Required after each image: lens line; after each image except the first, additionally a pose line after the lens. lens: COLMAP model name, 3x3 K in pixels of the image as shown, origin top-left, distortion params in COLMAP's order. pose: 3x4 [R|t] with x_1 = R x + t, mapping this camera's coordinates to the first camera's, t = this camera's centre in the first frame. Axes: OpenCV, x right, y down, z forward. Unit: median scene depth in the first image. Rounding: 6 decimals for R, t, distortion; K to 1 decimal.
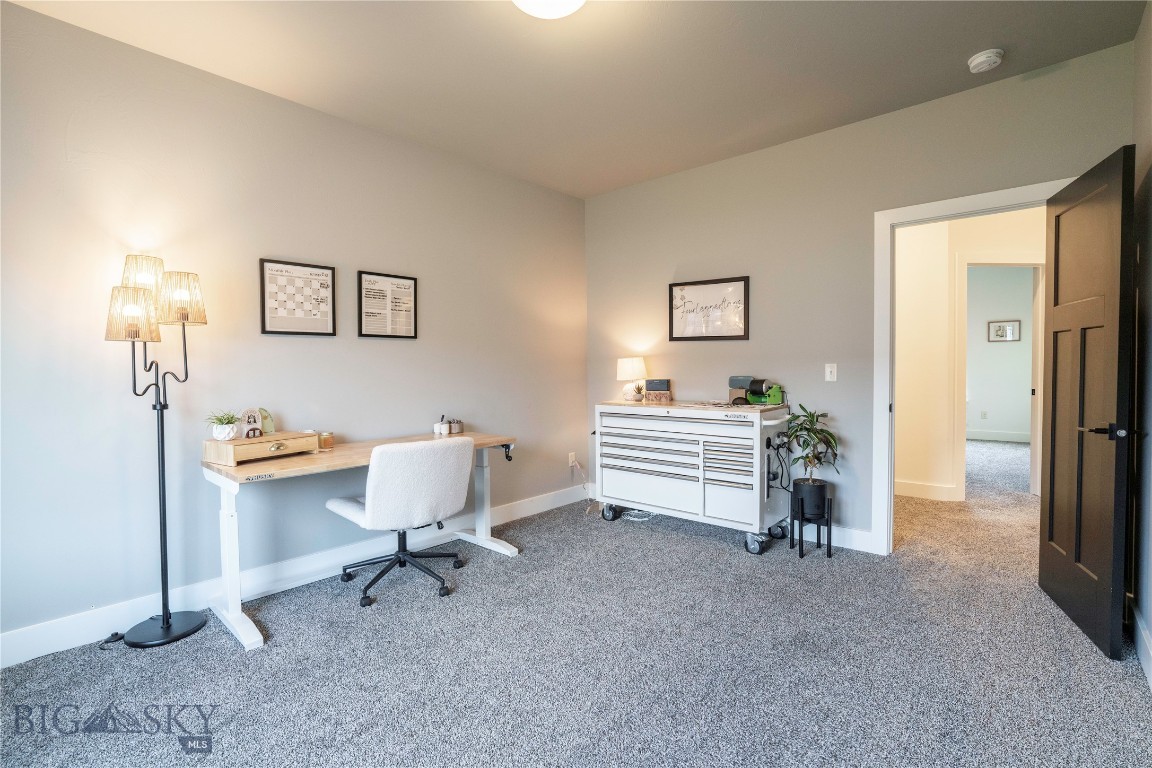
lens RADIAL K [[531.1, 0, 576.6], [0, 531.1, 390.2], [0, 0, 1]] dist [-0.041281, 0.017538]
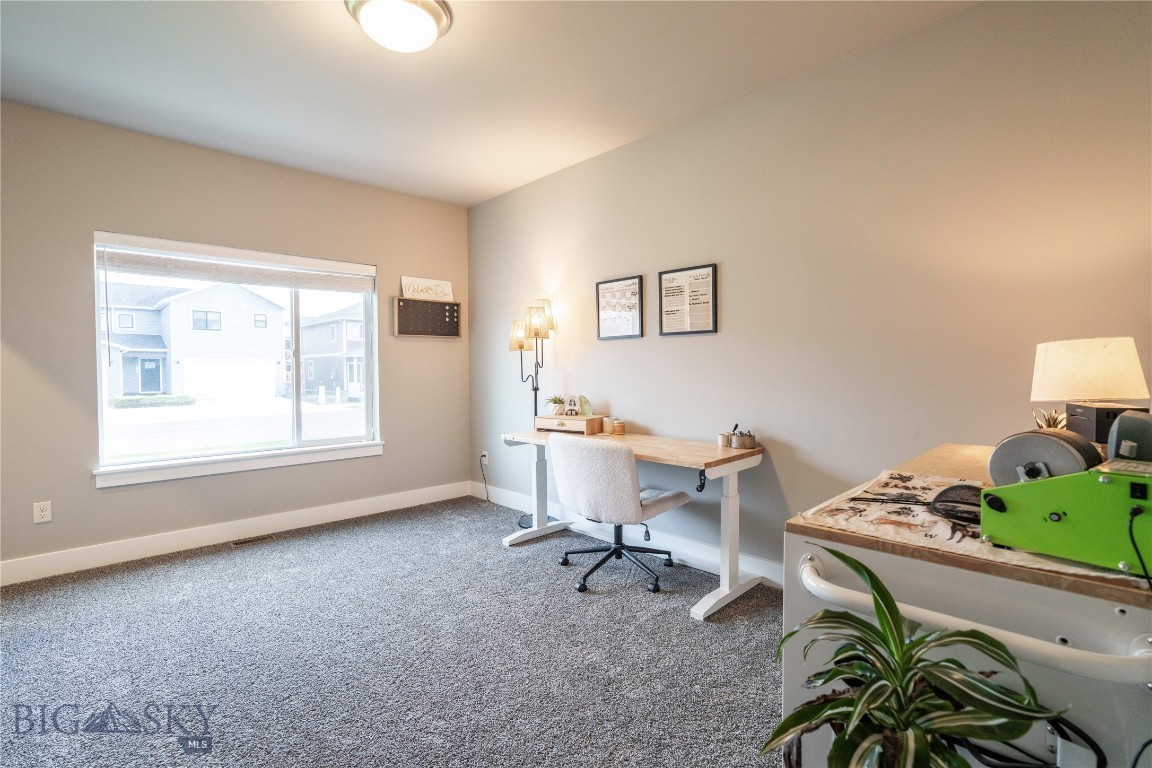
lens RADIAL K [[531.1, 0, 571.5], [0, 531.1, 376.1], [0, 0, 1]] dist [-0.041281, 0.017538]
pose [[-0.068285, 0.024230, -0.997372, 0.669556], [-0.038466, 0.998898, 0.026900, -0.044811], [0.996924, 0.040202, -0.067278, 0.934254]]
